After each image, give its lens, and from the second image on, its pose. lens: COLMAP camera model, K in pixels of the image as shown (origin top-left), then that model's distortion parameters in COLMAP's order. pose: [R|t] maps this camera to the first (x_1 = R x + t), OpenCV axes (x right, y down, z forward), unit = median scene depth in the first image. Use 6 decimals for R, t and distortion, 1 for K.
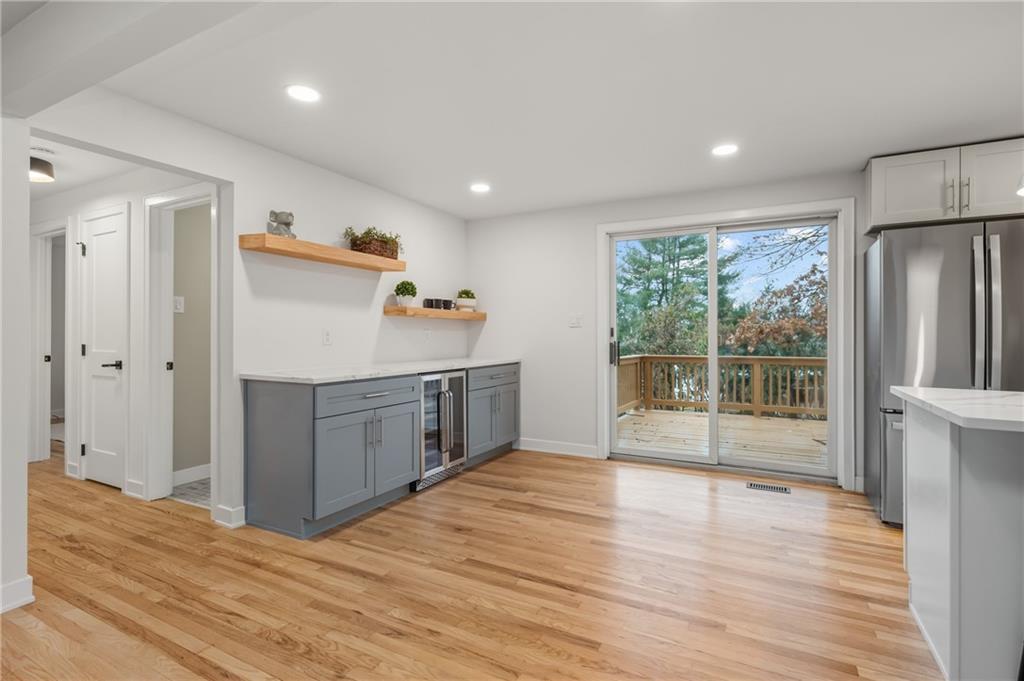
lens RADIAL K [[469.4, 0, 512.3], [0, 469.4, 335.4], [0, 0, 1]] dist [-0.002127, -0.000138]
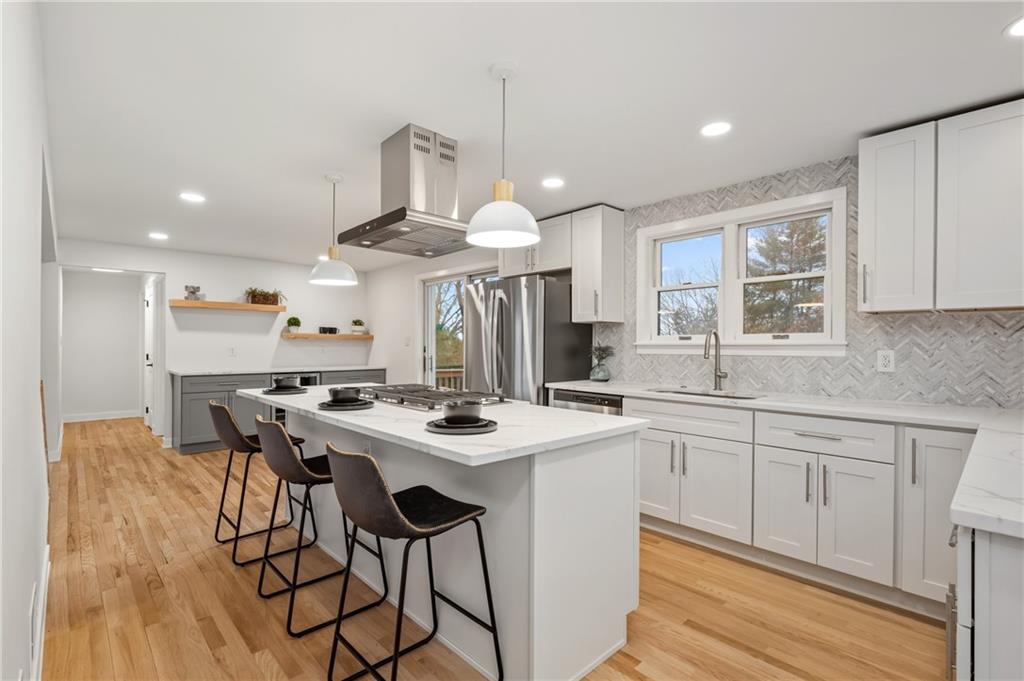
lens RADIAL K [[469.4, 0, 545.5], [0, 469.4, 347.8], [0, 0, 1]] dist [-0.002127, -0.000138]
pose [[0.945982, 0.001522, -0.324215, 1.180146], [-0.000699, 0.999996, 0.002656, -0.016003], [0.324218, -0.002286, 0.945980, -0.267626]]
